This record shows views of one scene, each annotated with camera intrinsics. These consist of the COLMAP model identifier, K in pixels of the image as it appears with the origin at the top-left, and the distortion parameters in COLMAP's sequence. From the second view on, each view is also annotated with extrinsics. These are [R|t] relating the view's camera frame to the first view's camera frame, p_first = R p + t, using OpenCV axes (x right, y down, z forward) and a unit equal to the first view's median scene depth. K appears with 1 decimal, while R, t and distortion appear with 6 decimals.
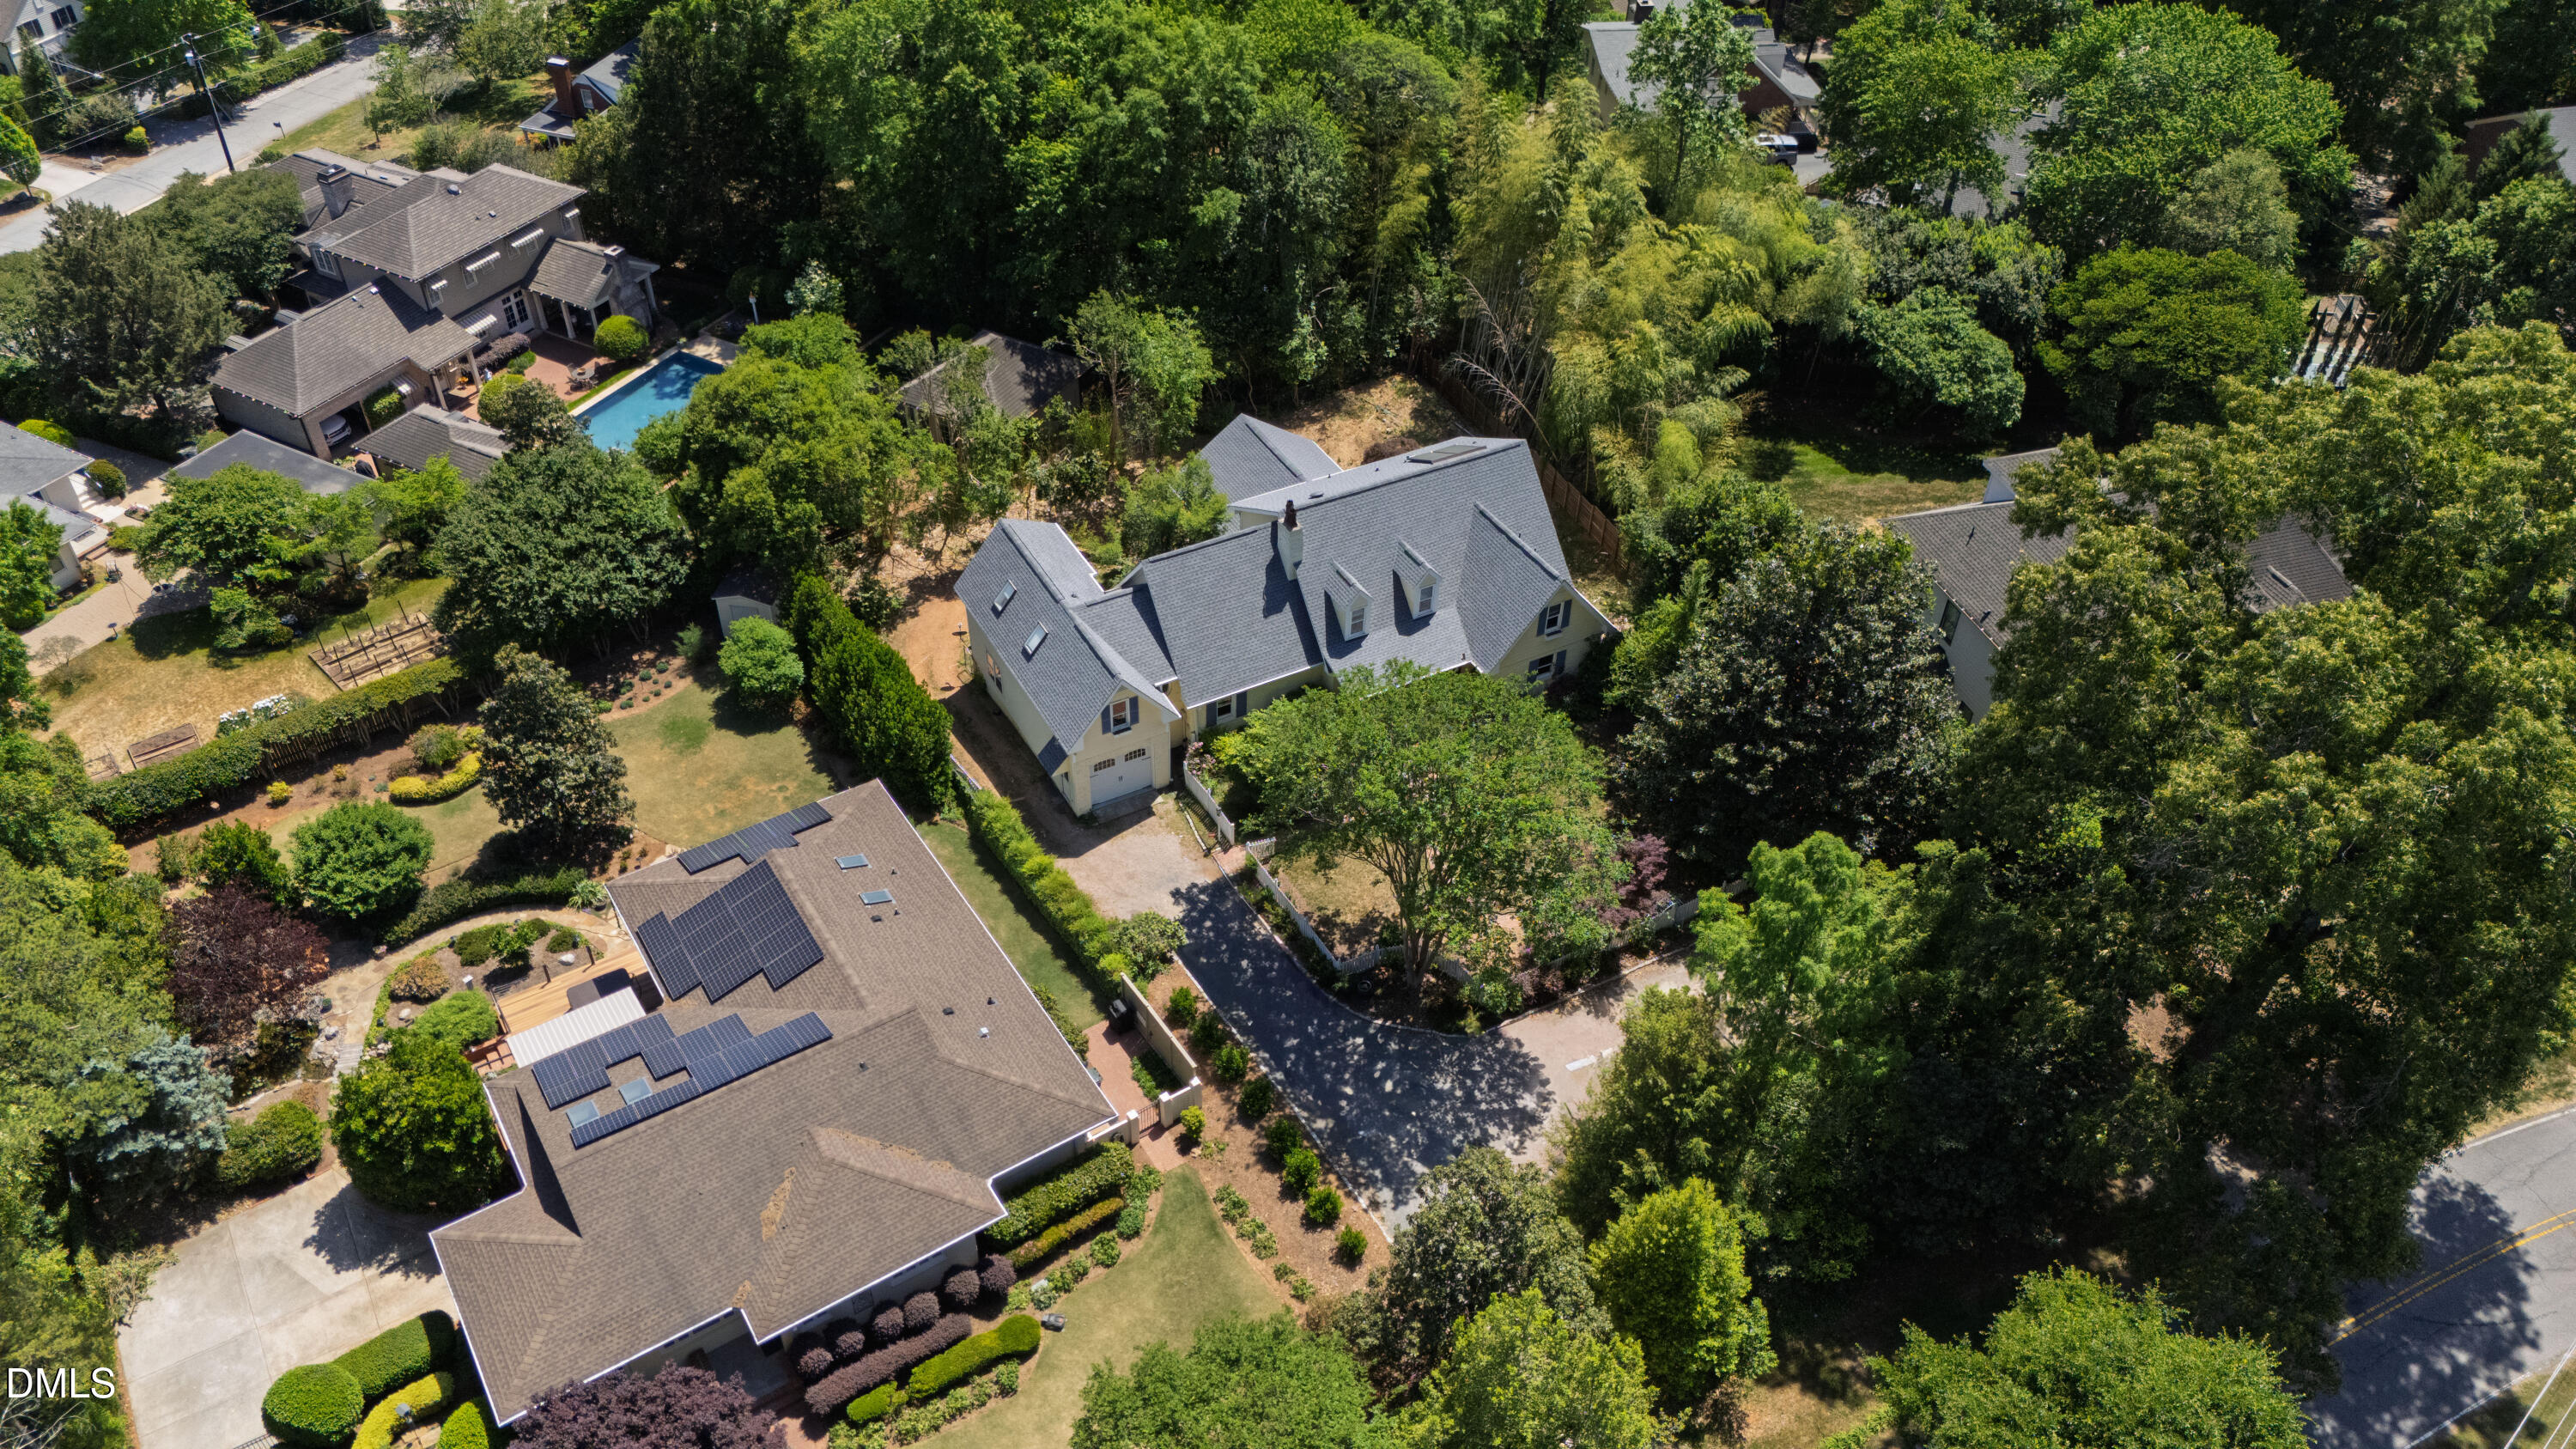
lens RADIAL K [[1879.6, 0, 1290.0], [0, 1879.6, 740.2], [0, 0, 1]] dist [0.073094, -0.081774]
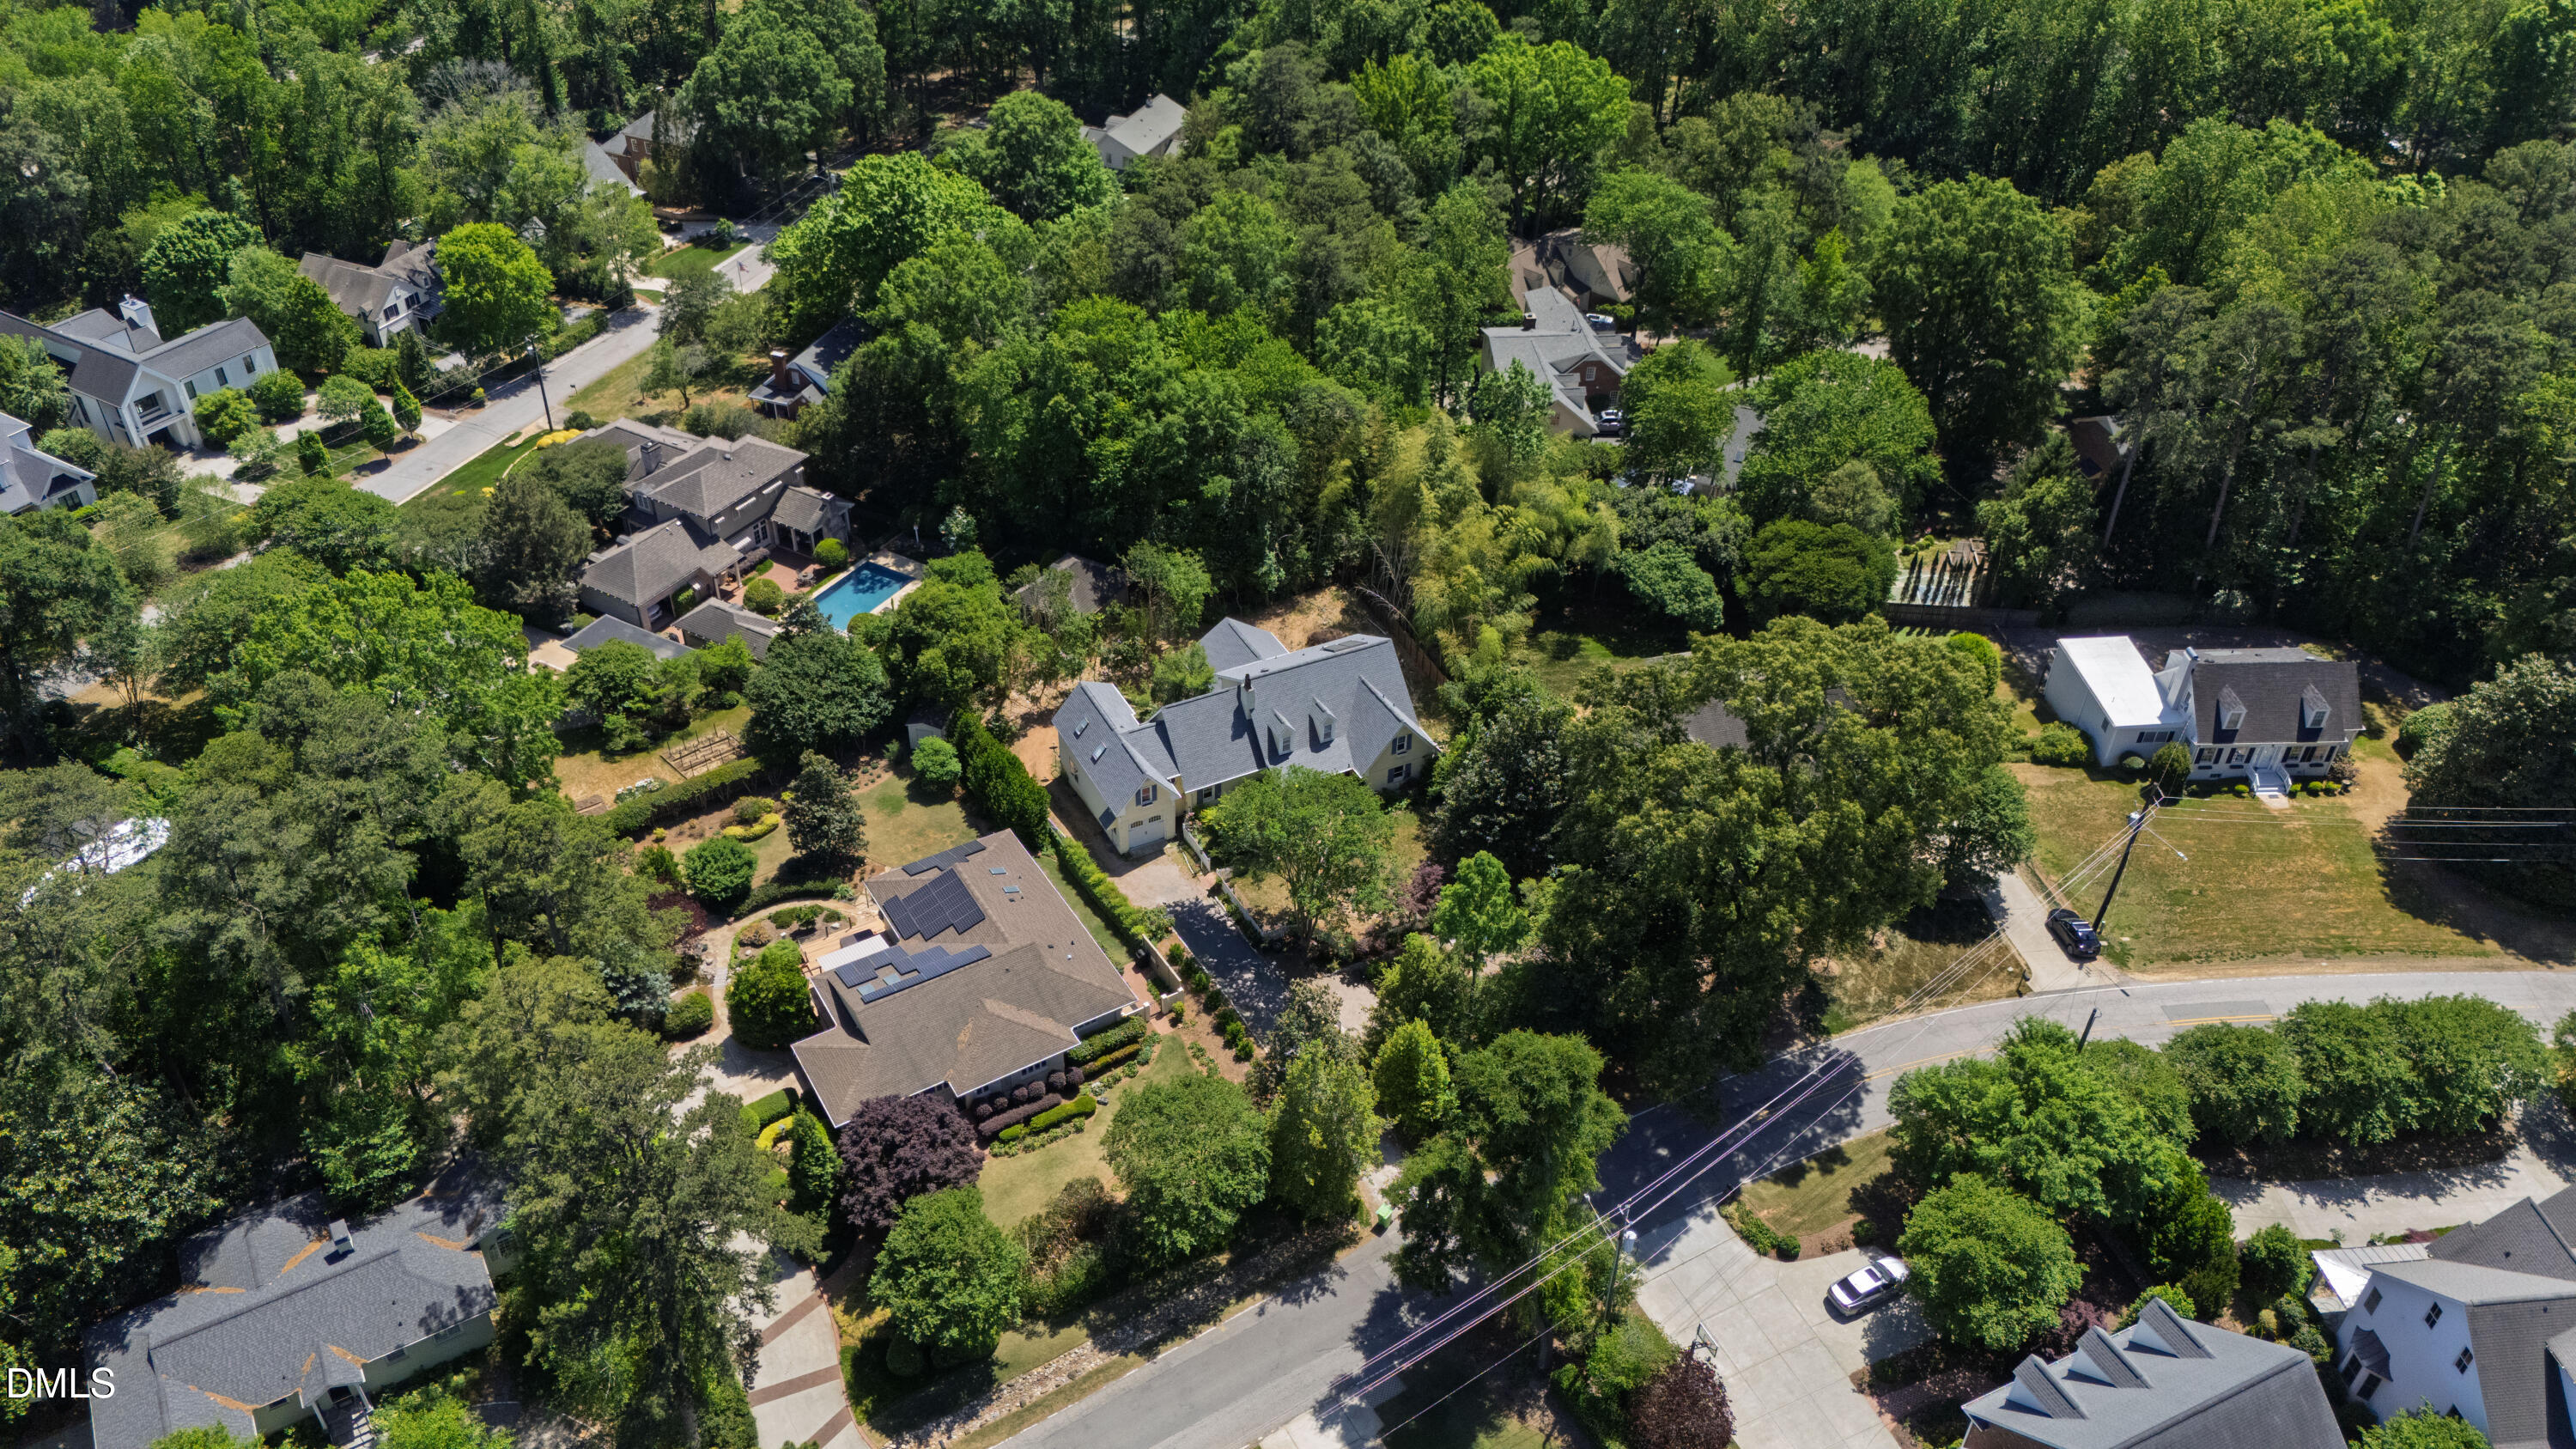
lens RADIAL K [[1901.5, 0, 1288.0], [0, 1901.5, 724.5], [0, 0, 1]] dist [0.059407, -0.058045]
pose [[0.999558, 0.016063, -0.025031, 0.074755], [-0.017848, 0.997187, -0.072797, 0.041837], [0.023792, 0.073212, 0.997033, -0.677287]]
